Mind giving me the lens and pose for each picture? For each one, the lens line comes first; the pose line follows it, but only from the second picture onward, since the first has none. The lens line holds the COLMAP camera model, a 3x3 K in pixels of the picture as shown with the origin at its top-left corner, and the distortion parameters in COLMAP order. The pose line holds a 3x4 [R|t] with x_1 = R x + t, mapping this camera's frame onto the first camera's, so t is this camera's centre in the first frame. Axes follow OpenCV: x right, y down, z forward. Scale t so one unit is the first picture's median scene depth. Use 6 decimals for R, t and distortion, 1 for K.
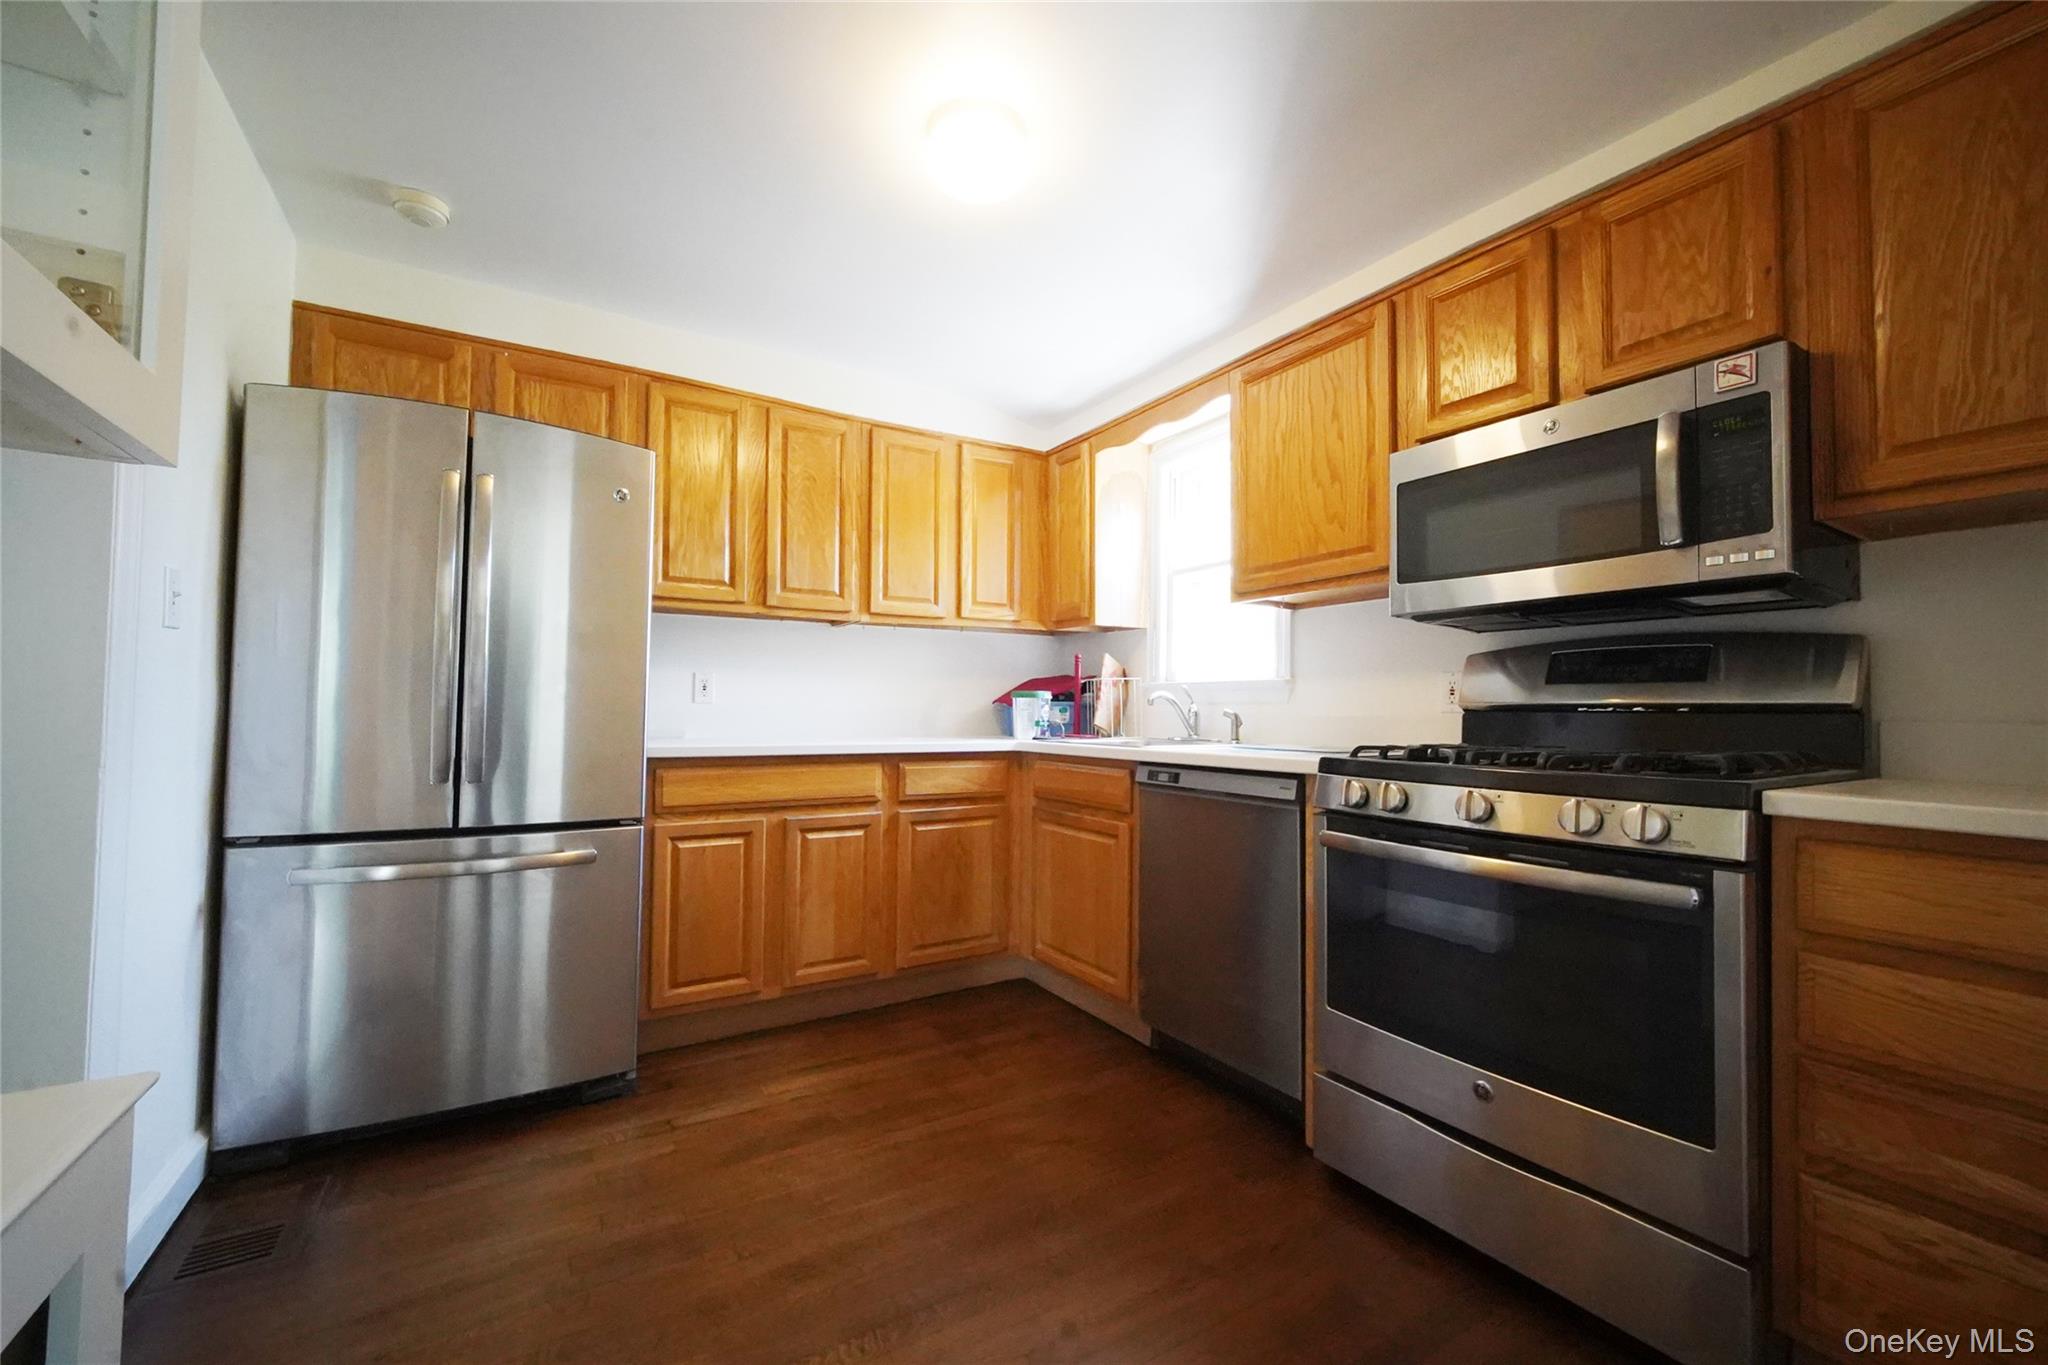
lens RADIAL K [[805.6, 0, 1022.9], [0, 805.6, 680.6], [0, 0, 1]] dist [-0.006829, 0.000330]
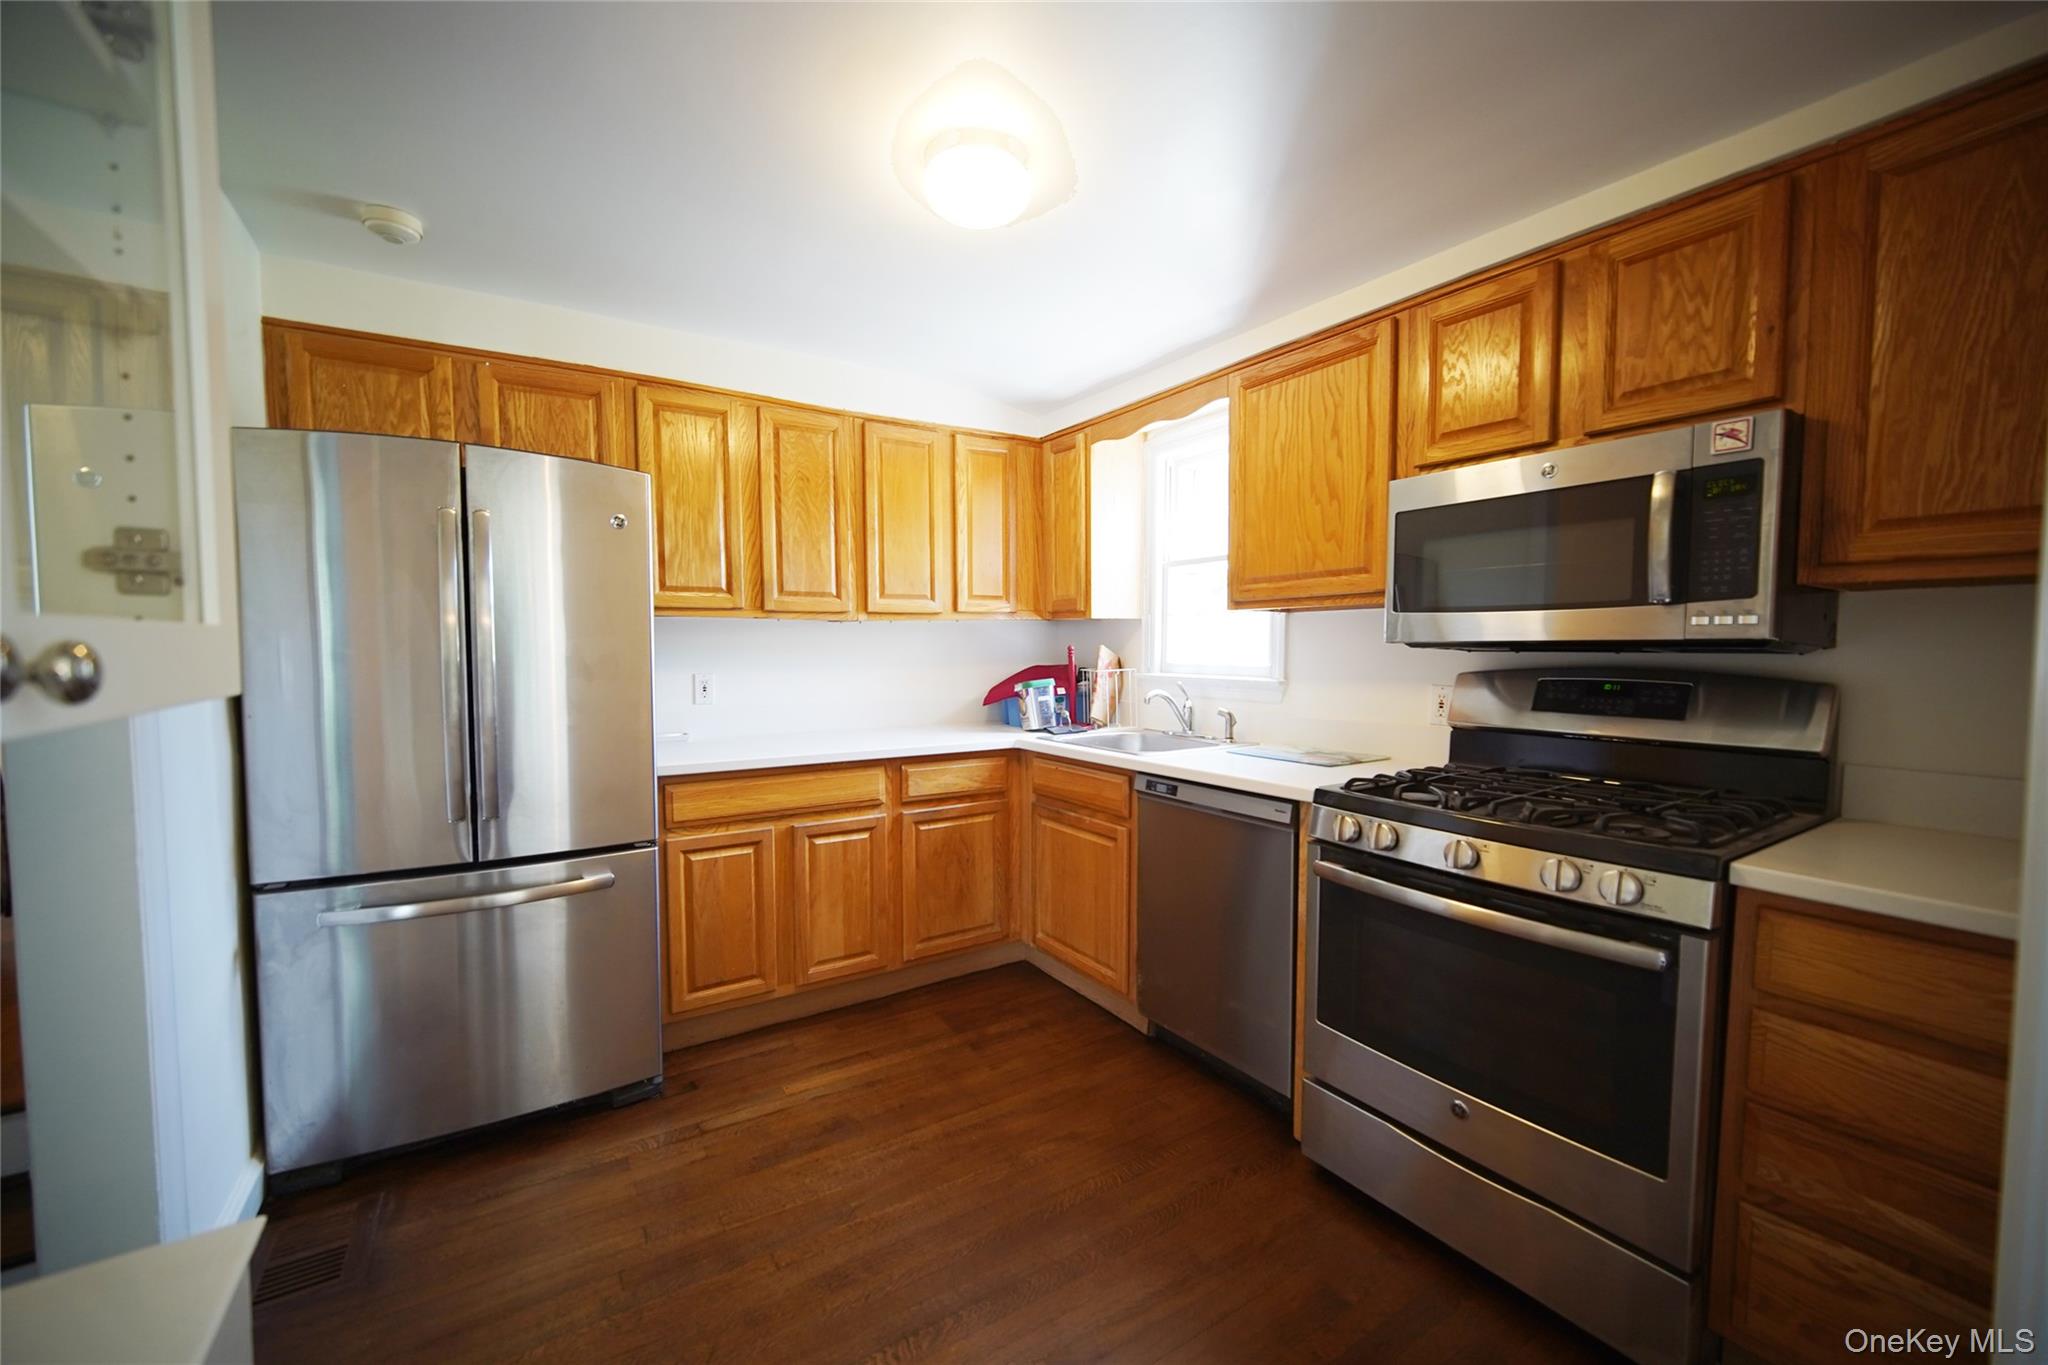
lens RADIAL K [[805.6, 0, 1025.0], [0, 805.6, 689.8], [0, 0, 1]] dist [-0.006829, 0.000330]
pose [[0.999743, -0.011826, 0.019341, -0.025097], [0.010088, 0.996103, 0.087617, -0.130619], [-0.020301, -0.087400, 0.995966, -0.018432]]
